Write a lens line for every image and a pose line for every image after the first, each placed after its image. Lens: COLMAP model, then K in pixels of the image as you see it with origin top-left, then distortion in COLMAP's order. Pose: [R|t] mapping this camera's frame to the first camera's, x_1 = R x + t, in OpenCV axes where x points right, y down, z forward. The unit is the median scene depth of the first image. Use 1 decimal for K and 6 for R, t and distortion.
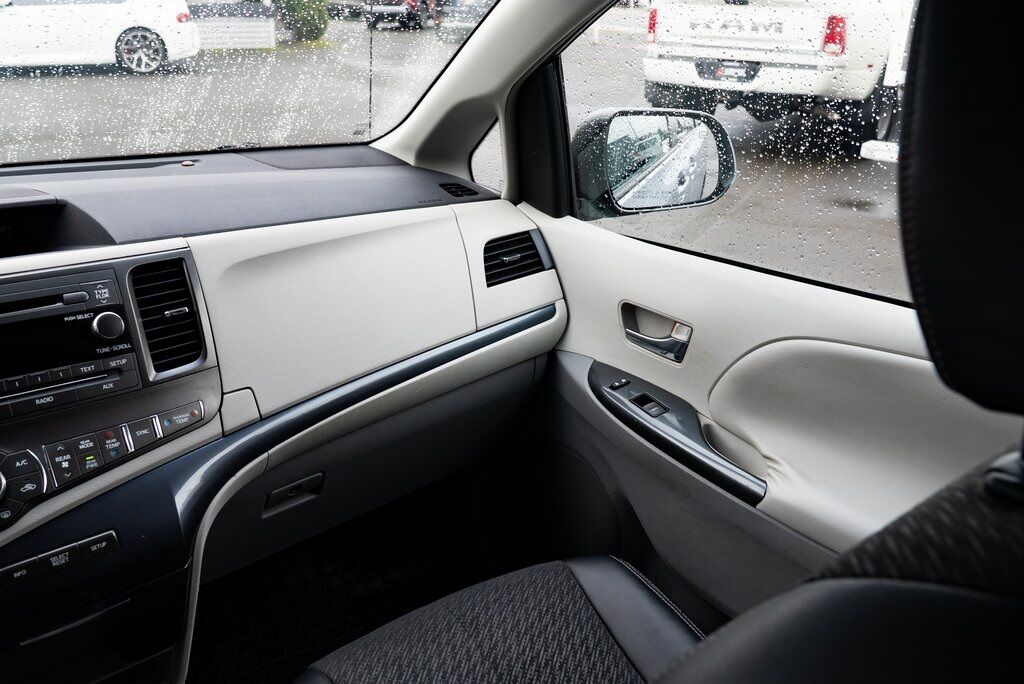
lens RADIAL K [[854.0, 0, 514.8], [0, 854.0, 342.8], [0, 0, 1]] dist [-0.013387, 0.005828]
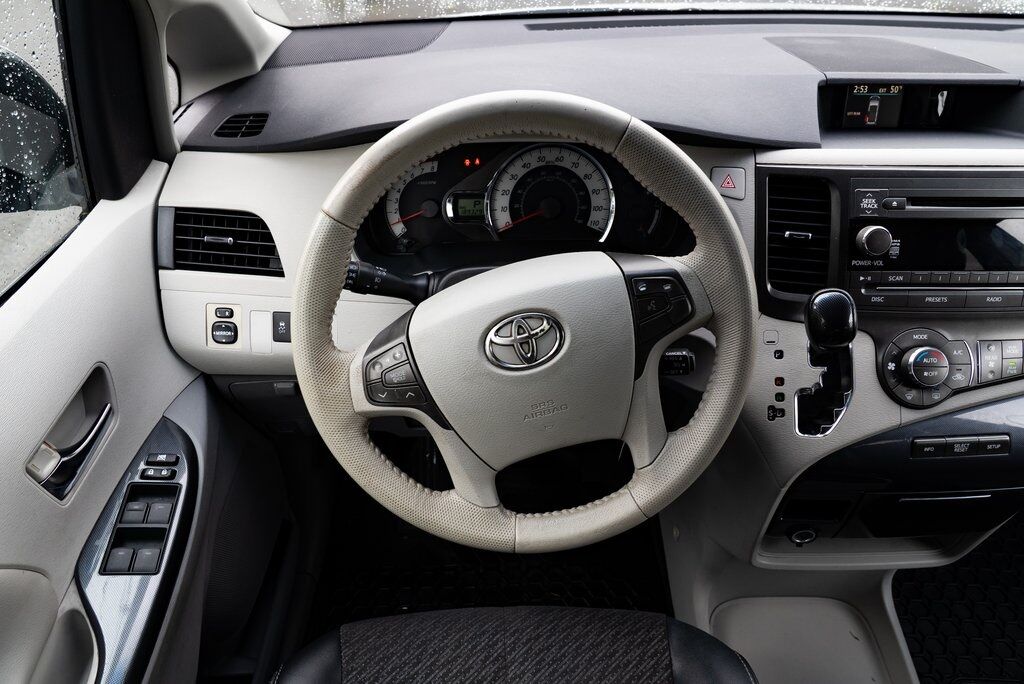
lens RADIAL K [[702.7, 0, 512.8], [0, 702.7, 336.7], [0, 0, 1]] dist [-0.026680, 0.008035]
pose [[0.784337, 0.358700, -0.506112, -0.461411], [-0.208192, 0.920760, 0.329934, -0.037846], [0.584355, -0.153411, 0.796865, -0.012025]]
